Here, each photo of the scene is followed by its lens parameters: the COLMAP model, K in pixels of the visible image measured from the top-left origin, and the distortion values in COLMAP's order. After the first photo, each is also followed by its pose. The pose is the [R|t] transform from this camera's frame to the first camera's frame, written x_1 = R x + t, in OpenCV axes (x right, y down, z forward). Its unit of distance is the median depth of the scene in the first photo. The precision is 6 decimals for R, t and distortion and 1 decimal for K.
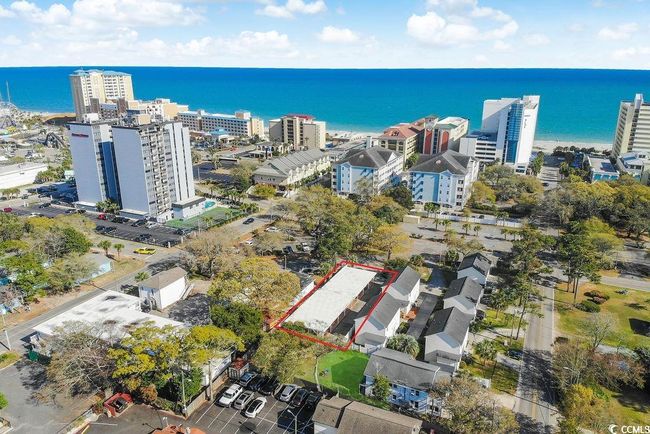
lens RADIAL K [[466.3, 0, 327.5], [0, 466.3, 231.3], [0, 0, 1]] dist [0.271464, -0.379453]
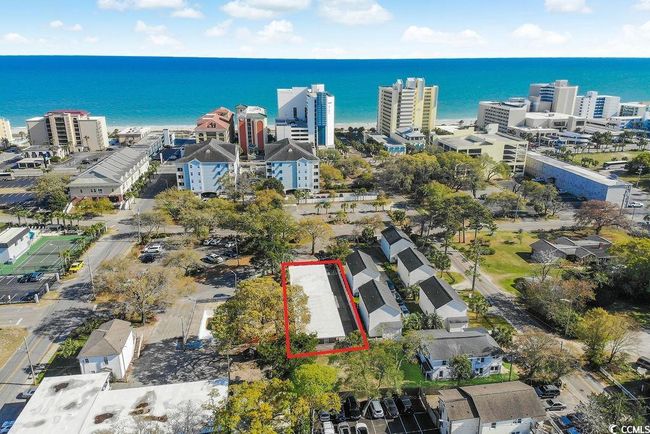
lens RADIAL K [[460.0, 0, 329.4], [0, 460.0, 215.7], [0, 0, 1]] dist [0.280173, -0.361940]
pose [[0.842084, -0.181385, 0.507931, -0.213704], [0.184120, 0.981856, 0.045379, -0.032557], [-0.506946, 0.055308, 0.860201, 0.088617]]
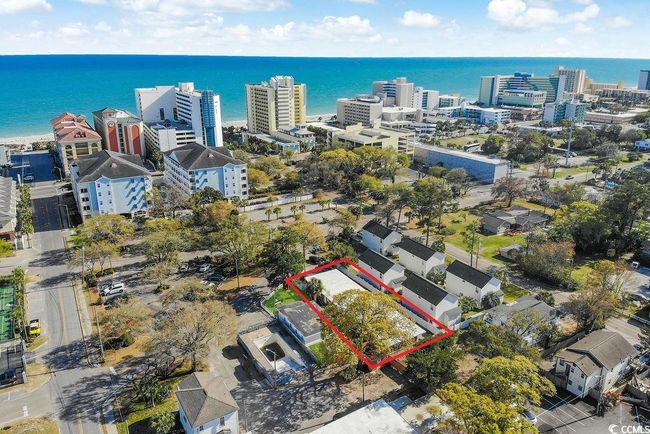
lens RADIAL K [[460.0, 0, 329.4], [0, 460.0, 215.7], [0, 0, 1]] dist [0.280173, -0.361940]
pose [[0.557946, -0.281194, 0.780785, -0.361299], [0.280728, 0.949331, 0.141287, -0.090405], [-0.780953, 0.140358, 0.608615, 0.246530]]
